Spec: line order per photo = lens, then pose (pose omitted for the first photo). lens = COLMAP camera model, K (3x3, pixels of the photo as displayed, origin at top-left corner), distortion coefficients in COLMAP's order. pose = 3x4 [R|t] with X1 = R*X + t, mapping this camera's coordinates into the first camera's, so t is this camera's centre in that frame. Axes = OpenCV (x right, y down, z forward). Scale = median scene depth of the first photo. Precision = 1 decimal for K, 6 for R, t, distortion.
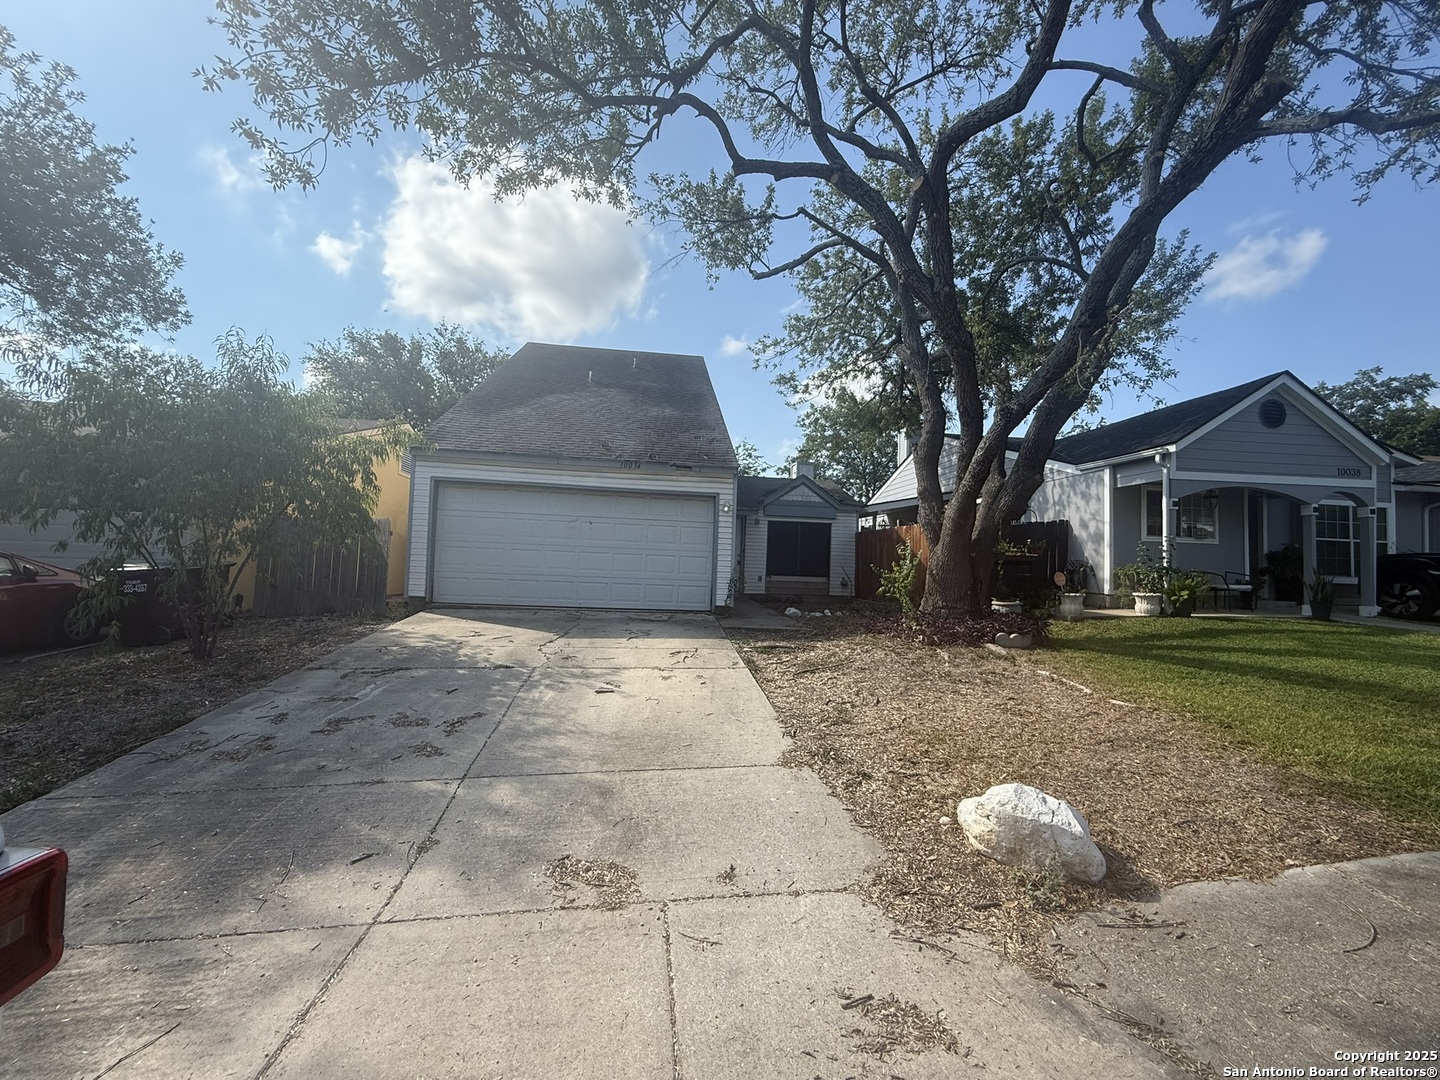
lens RADIAL K [[574.8, 0, 719.3], [0, 574.8, 540.1], [0, 0, 1]] dist [-0.004021, 0.000271]
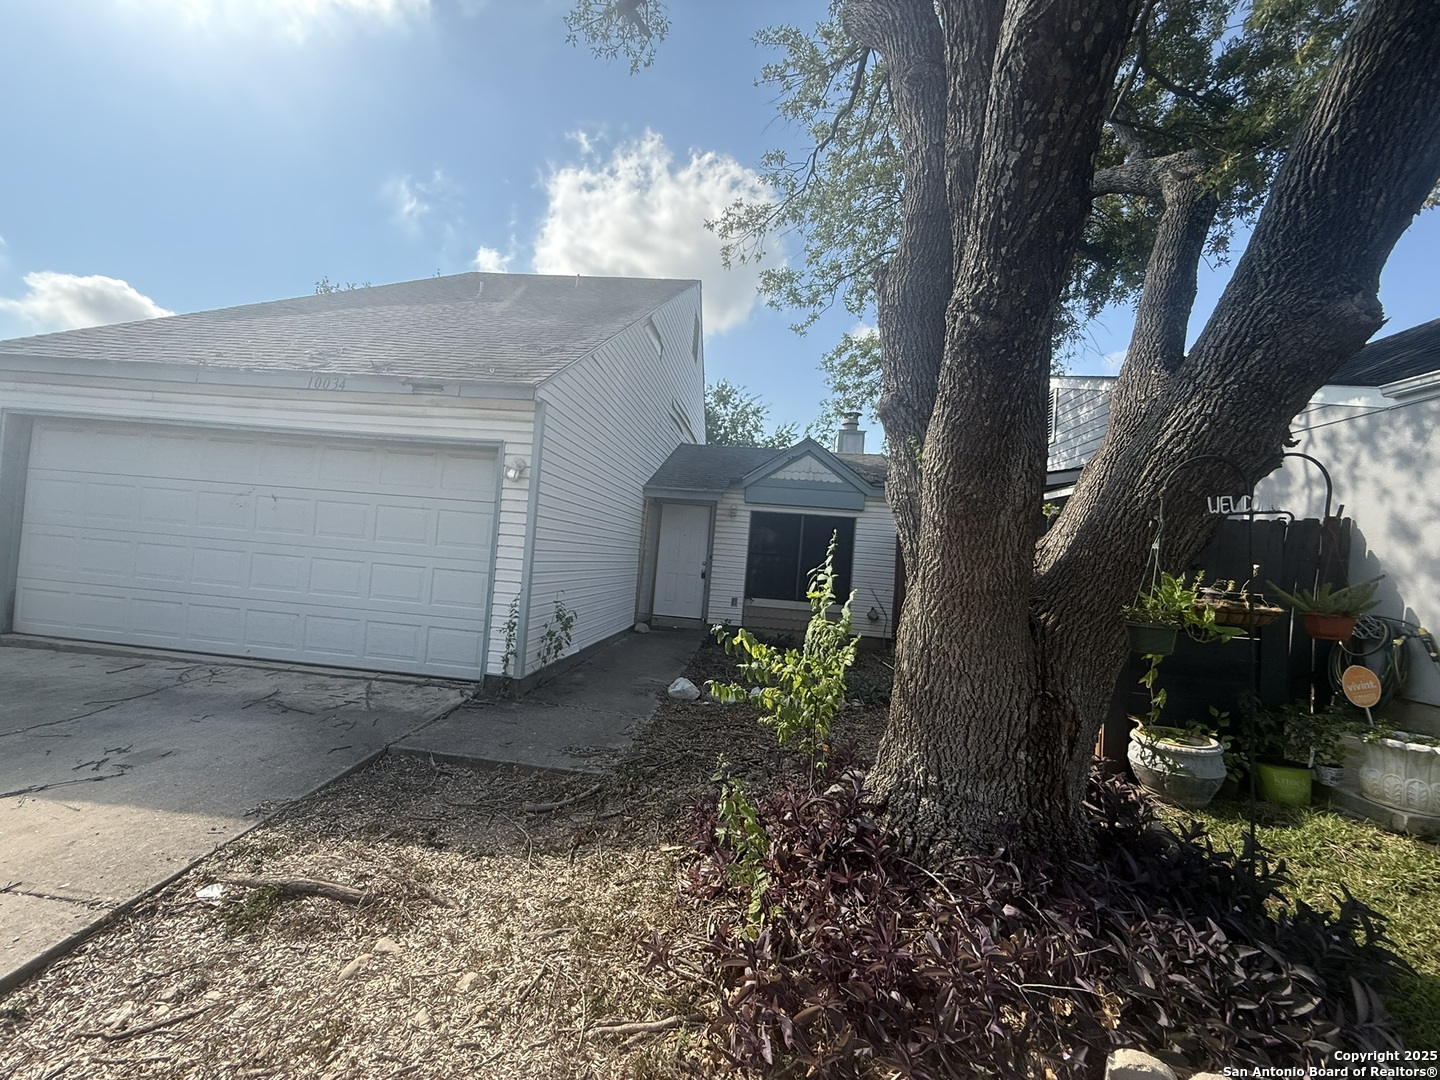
lens RADIAL K [[574.8, 0, 722.1], [0, 574.8, 541.4], [0, 0, 1]] dist [-0.004021, 0.000271]
pose [[0.976684, 0.035441, -0.211735, 0.240596], [-0.033655, 0.999361, 0.012034, -0.008413], [0.212026, -0.004627, 0.977253, 0.479181]]
